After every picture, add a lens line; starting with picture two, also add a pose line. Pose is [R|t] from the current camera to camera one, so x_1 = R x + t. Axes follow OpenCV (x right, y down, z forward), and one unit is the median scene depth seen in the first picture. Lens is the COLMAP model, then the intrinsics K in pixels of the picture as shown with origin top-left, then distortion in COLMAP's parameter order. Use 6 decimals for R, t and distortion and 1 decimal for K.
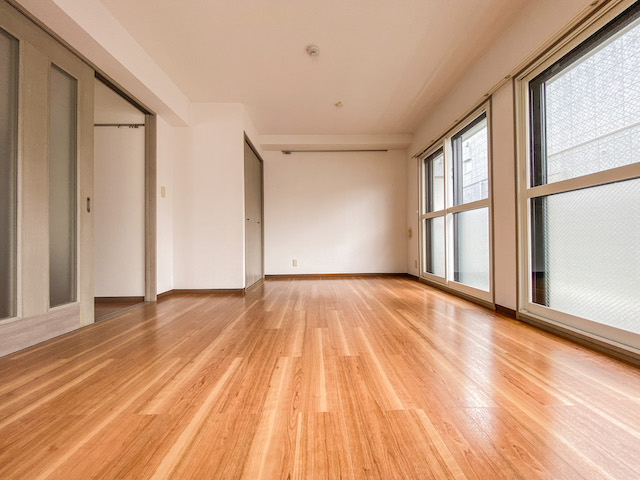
lens RADIAL K [[261.3, 0, 318.3], [0, 261.3, 239.1], [0, 0, 1]] dist [0.000061, -0.000224]
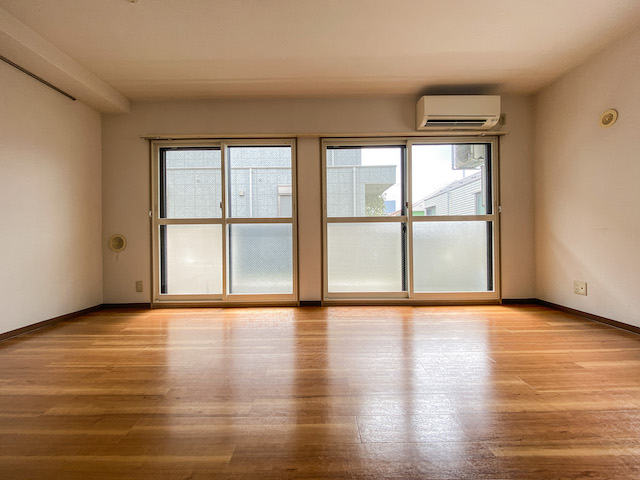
lens RADIAL K [[261.3, 0, 318.3], [0, 261.3, 239.1], [0, 0, 1]] dist [0.000061, -0.000224]
pose [[0.019205, 0.007131, 0.999790, -0.601614], [0.002246, 0.999972, -0.007175, -0.046555], [-0.999813, 0.002383, 0.019189, 0.879259]]
